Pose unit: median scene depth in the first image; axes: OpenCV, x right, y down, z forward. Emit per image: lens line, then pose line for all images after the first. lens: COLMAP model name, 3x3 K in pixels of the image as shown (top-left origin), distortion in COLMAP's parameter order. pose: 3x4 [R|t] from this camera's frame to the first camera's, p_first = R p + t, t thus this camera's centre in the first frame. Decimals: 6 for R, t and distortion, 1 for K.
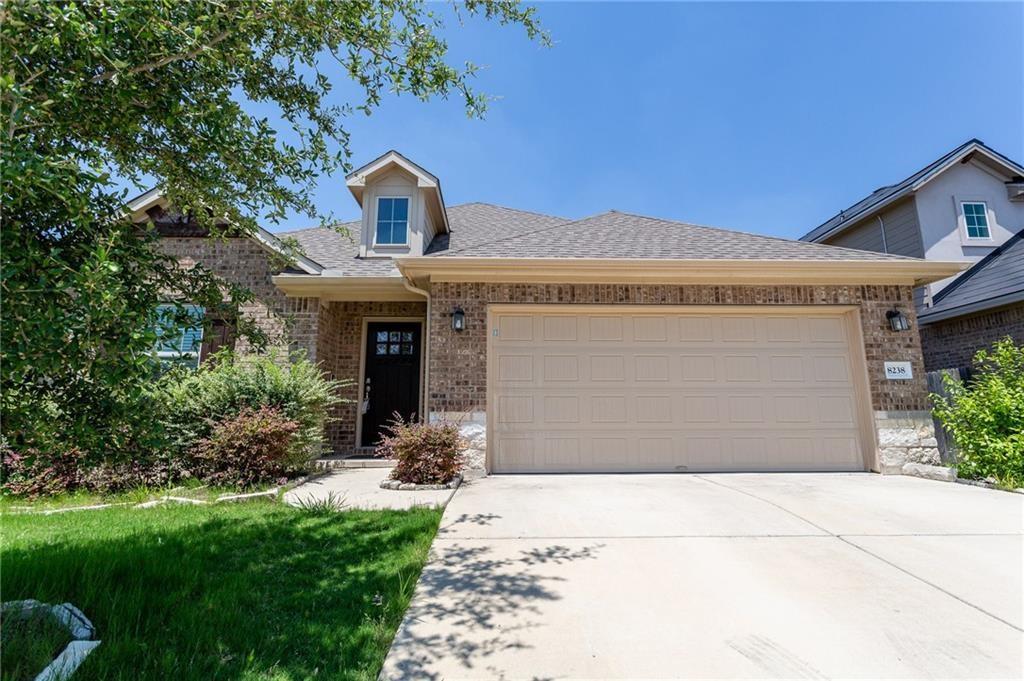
lens RADIAL K [[481.9, 0, 512.0], [0, 481.9, 340.5], [0, 0, 1]] dist [0.001543, 0.000988]
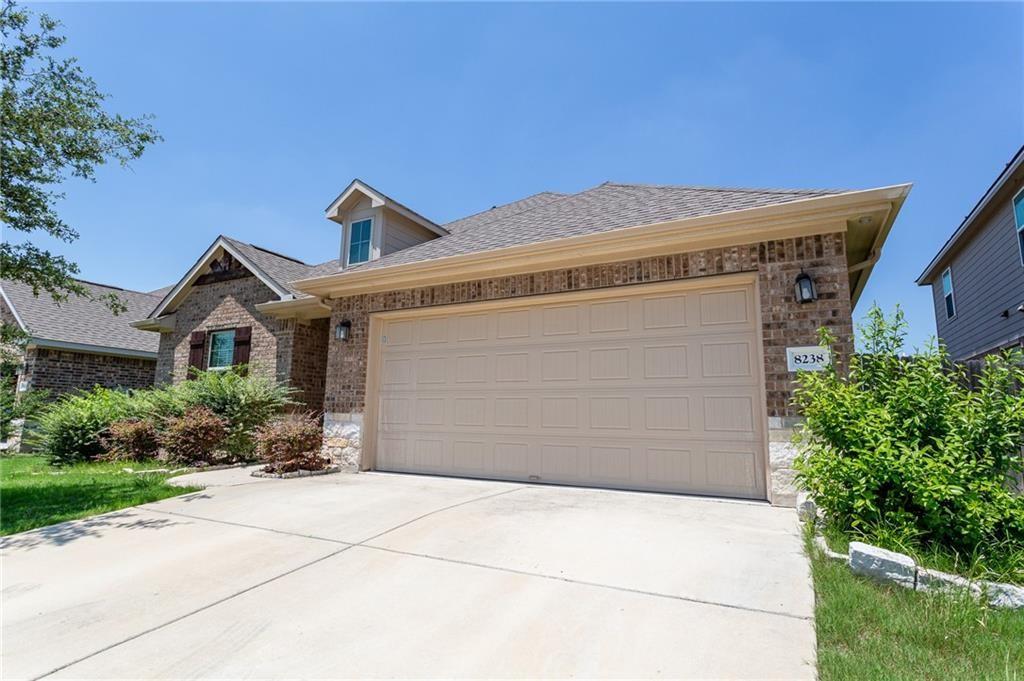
lens RADIAL K [[529.1, 0, 512.0], [0, 529.1, 340.5], [0, 0, 1]] dist [-0.003377, -0.000469]
pose [[0.865646, -0.059190, -0.497146, 0.802774], [0.065681, 0.997831, -0.004436, 0.010723], [0.496330, -0.028813, 0.867655, 0.128732]]
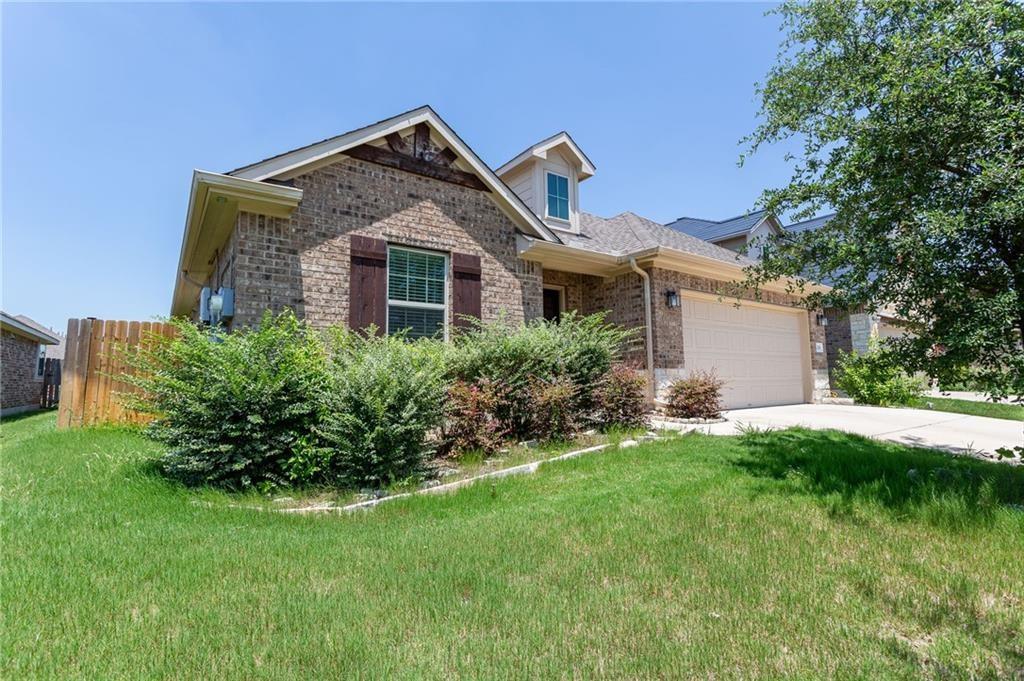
lens RADIAL K [[481.9, 0, 512.0], [0, 481.9, 340.5], [0, 0, 1]] dist [0.001543, 0.000988]
pose [[0.827768, 0.039342, 0.559689, -1.156213], [-0.084251, 0.994944, 0.054668, 0.033257], [-0.554709, -0.092406, 0.826897, 0.145002]]
